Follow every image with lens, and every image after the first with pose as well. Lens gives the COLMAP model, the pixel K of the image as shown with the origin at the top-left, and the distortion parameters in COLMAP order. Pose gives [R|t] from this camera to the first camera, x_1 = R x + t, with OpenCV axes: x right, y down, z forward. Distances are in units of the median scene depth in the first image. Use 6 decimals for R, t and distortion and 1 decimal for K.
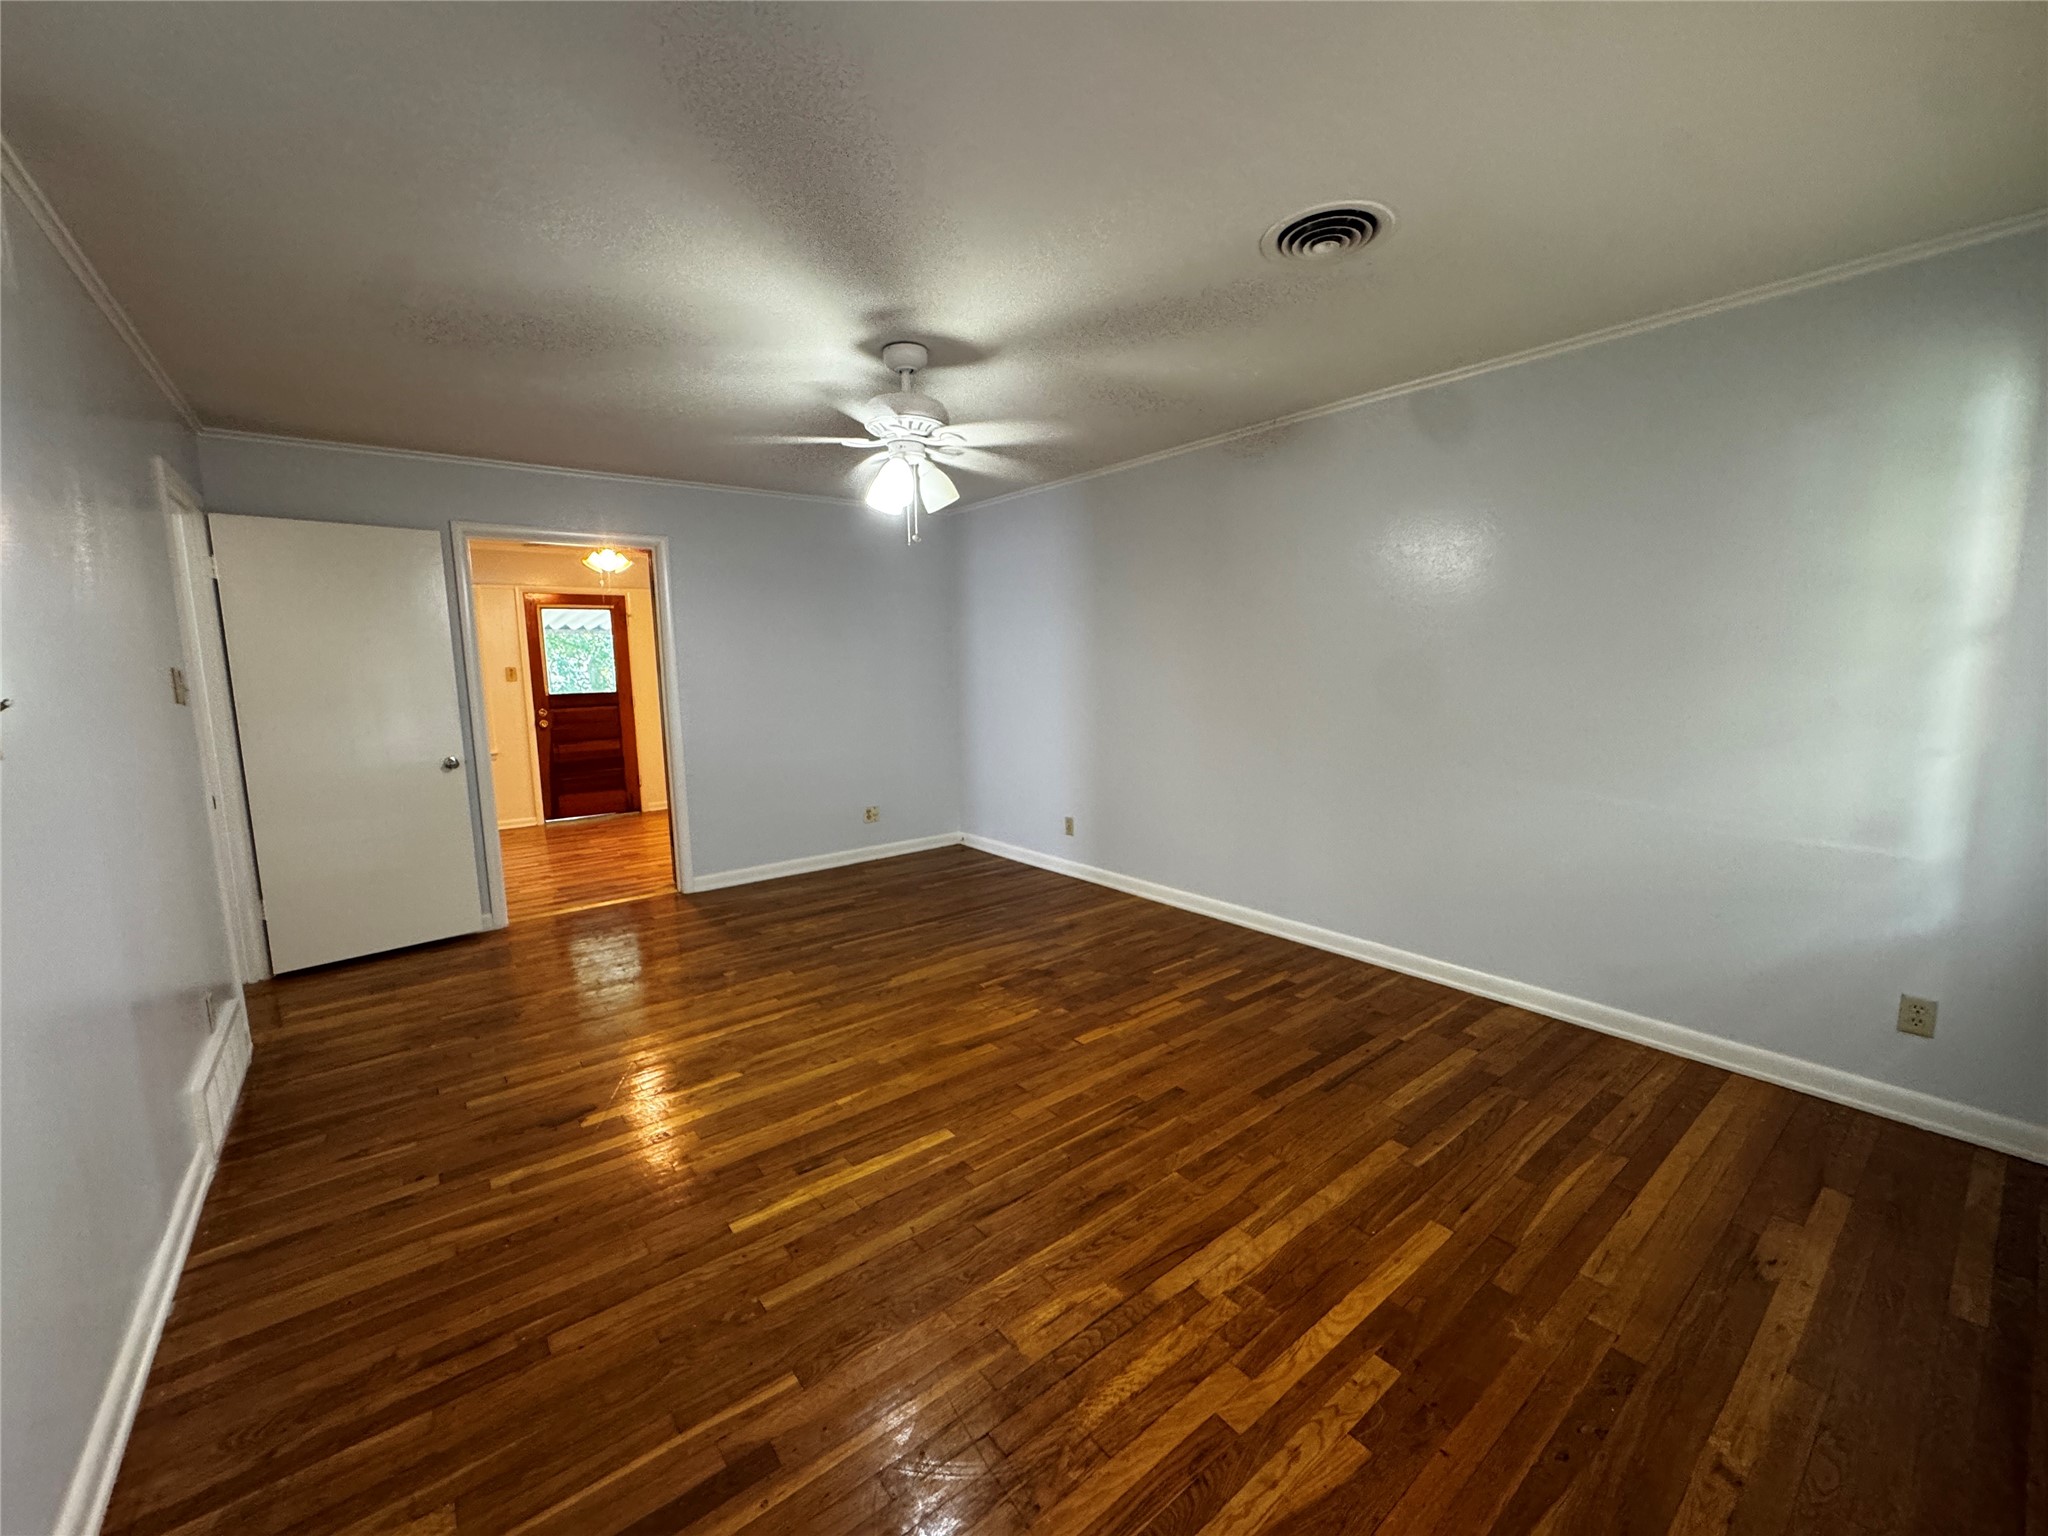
lens RADIAL K [[822.5, 0, 1023.0], [0, 822.5, 768.9], [0, 0, 1]] dist [-0.005830, 0.001093]
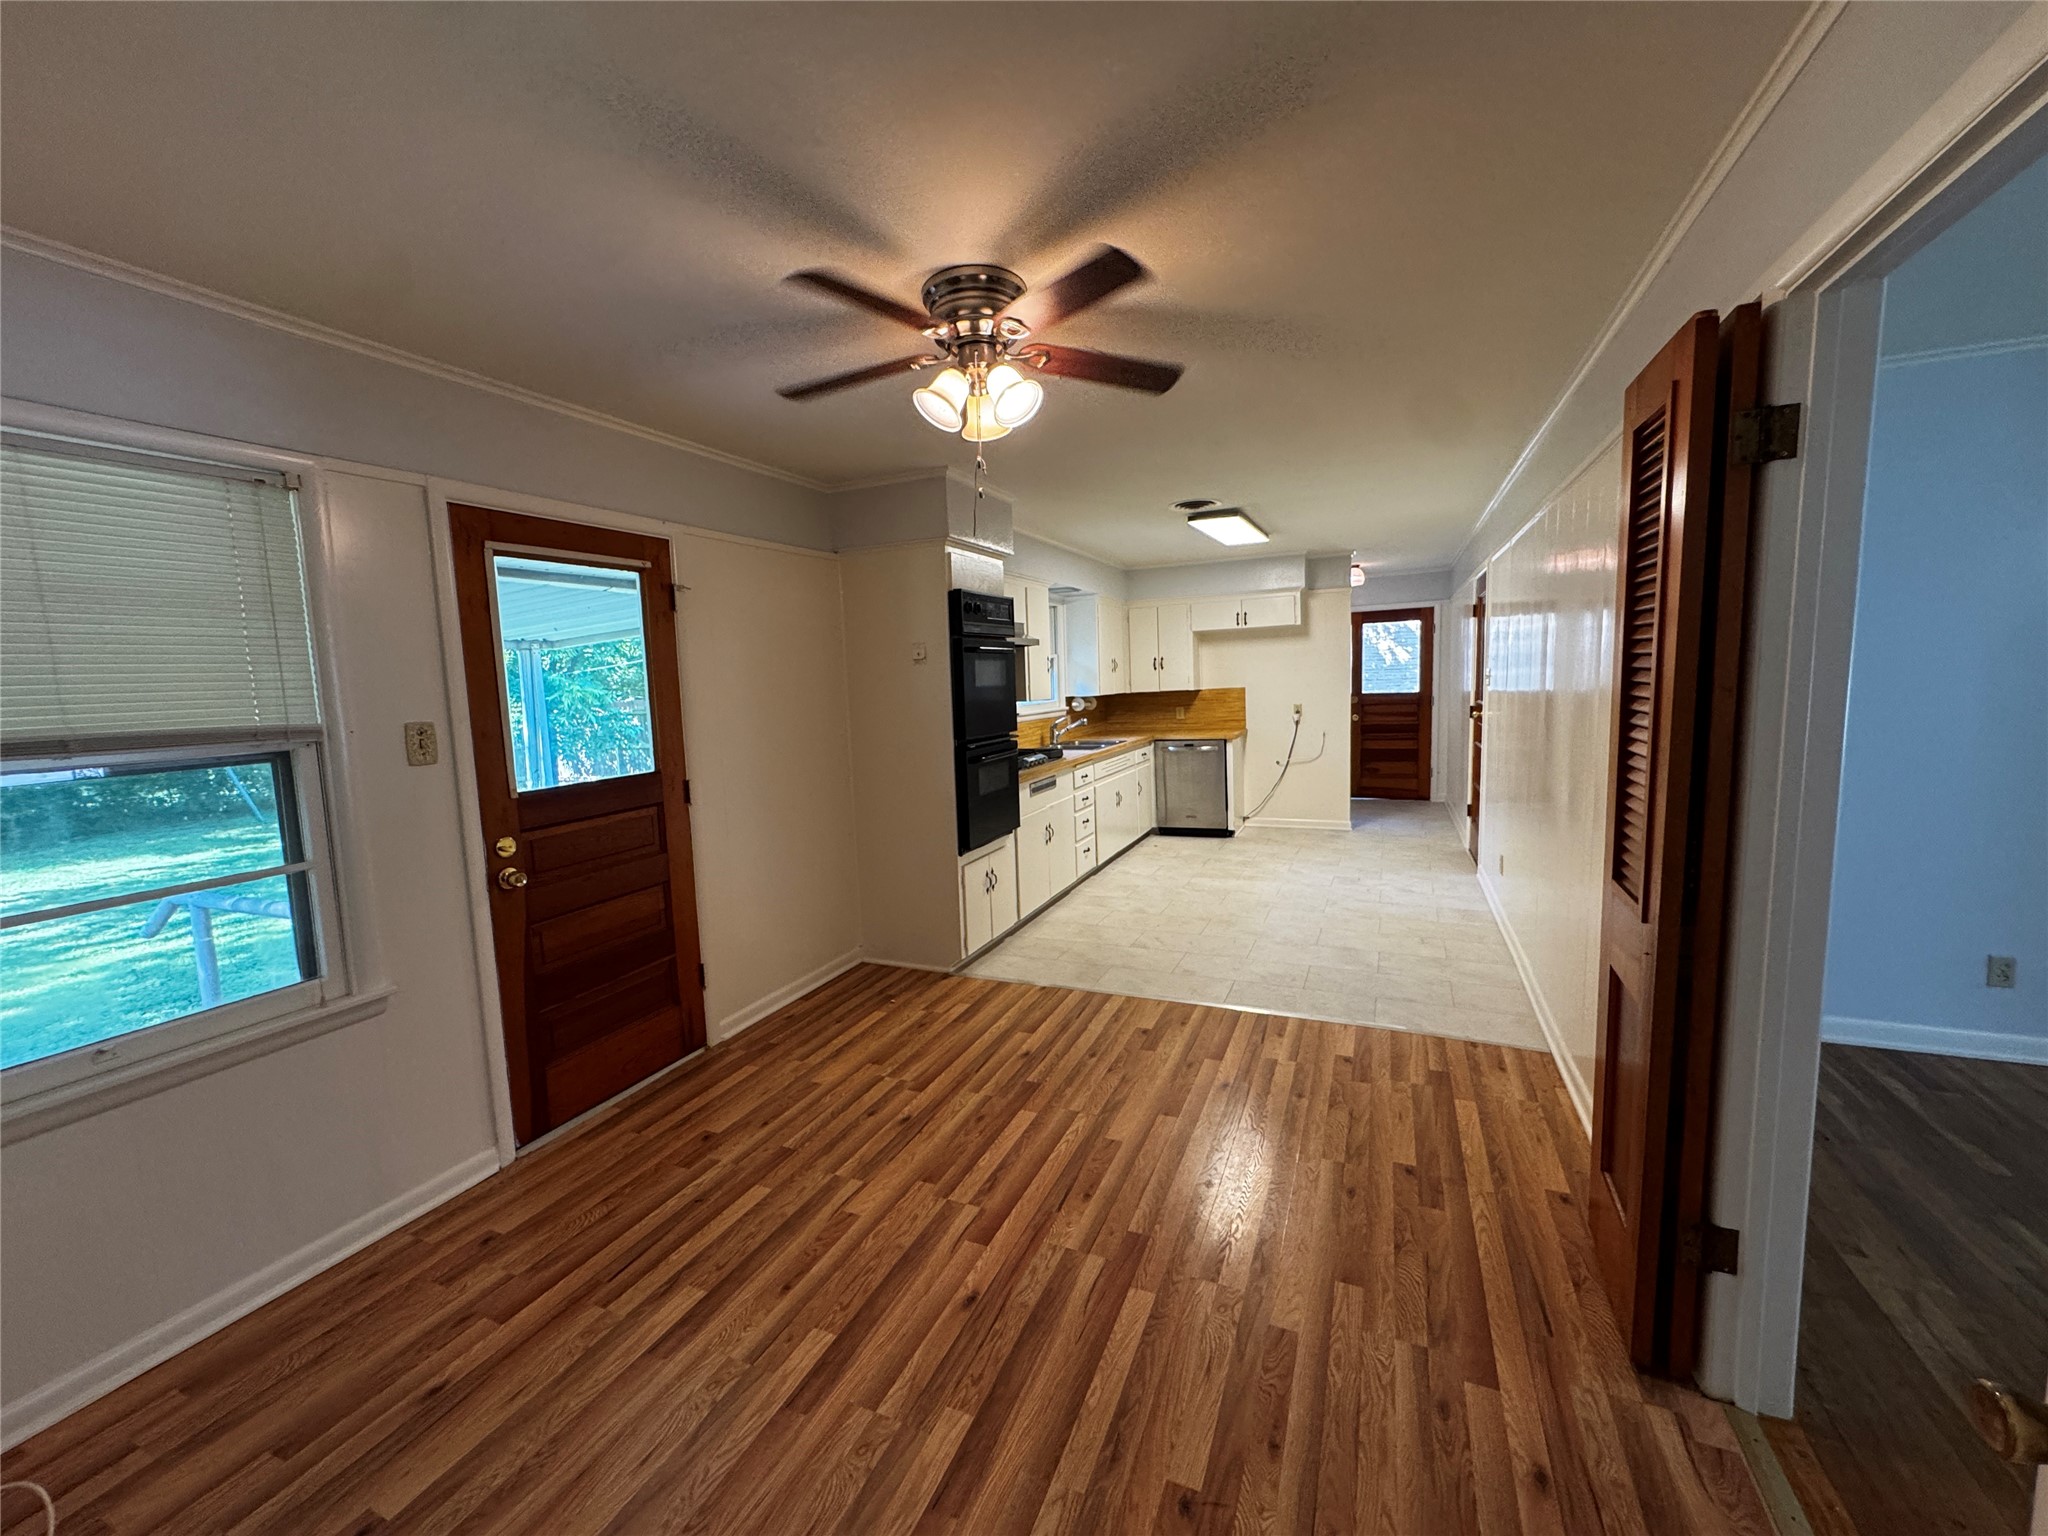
lens RADIAL K [[822.5, 0, 1025.9], [0, 822.5, 764.1], [0, 0, 1]] dist [-0.005830, 0.001093]
pose [[0.876943, -0.071735, 0.475210, -0.541840], [0.092134, 0.995551, -0.019739, -0.074859], [-0.471680, 0.061093, 0.879651, 0.567940]]
